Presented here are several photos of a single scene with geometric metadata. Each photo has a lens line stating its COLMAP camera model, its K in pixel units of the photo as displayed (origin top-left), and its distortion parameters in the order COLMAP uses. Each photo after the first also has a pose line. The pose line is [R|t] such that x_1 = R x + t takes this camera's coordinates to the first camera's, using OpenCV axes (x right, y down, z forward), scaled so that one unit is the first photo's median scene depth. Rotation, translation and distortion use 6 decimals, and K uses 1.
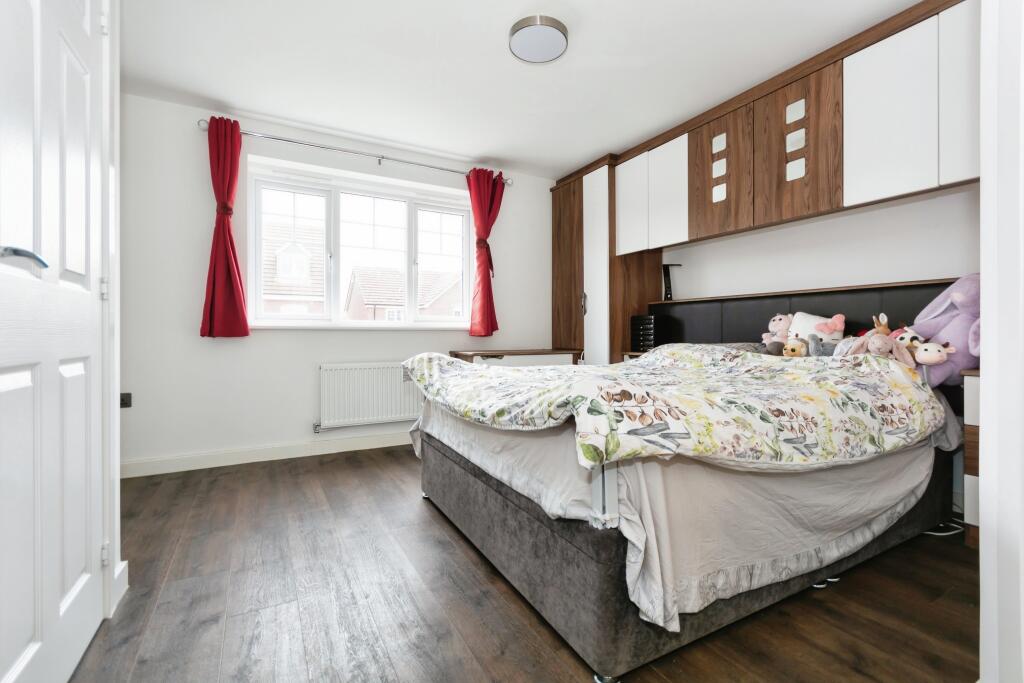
lens RADIAL K [[458.9, 0, 514.1], [0, 458.9, 335.3], [0, 0, 1]] dist [-0.001317, 0.000335]
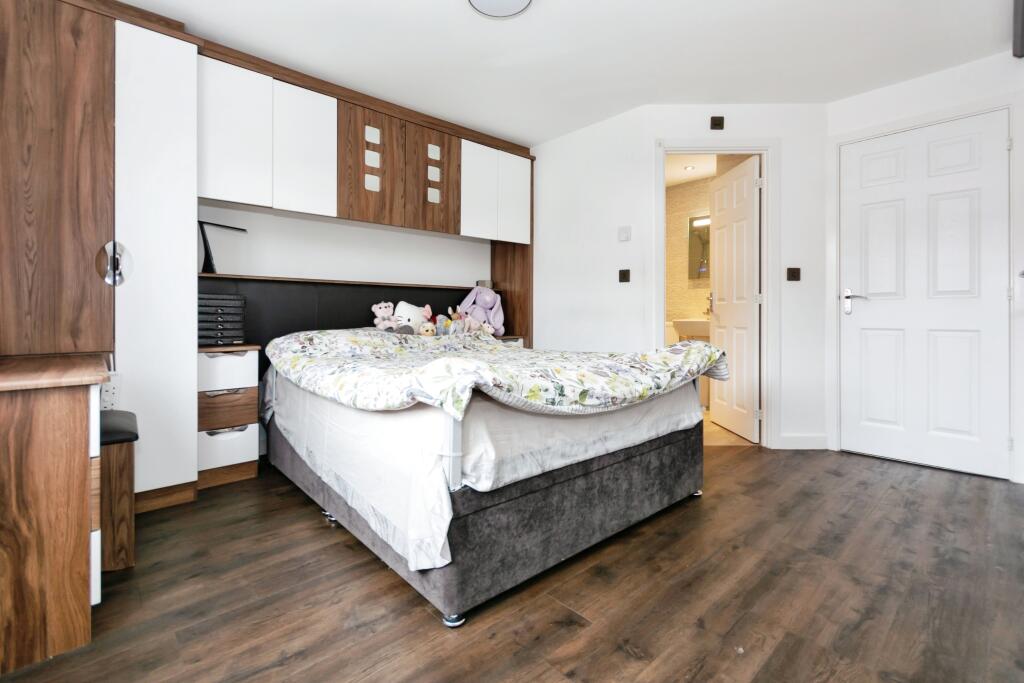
lens RADIAL K [[458.9, 0, 529.7], [0, 458.9, 318.6], [0, 0, 1]] dist [-0.001317, 0.000335]
pose [[-0.248088, -0.005598, 0.968721, -0.736364], [0.001248, 0.999981, 0.006098, -0.010467], [-0.968737, 0.002722, -0.248076, 1.041362]]
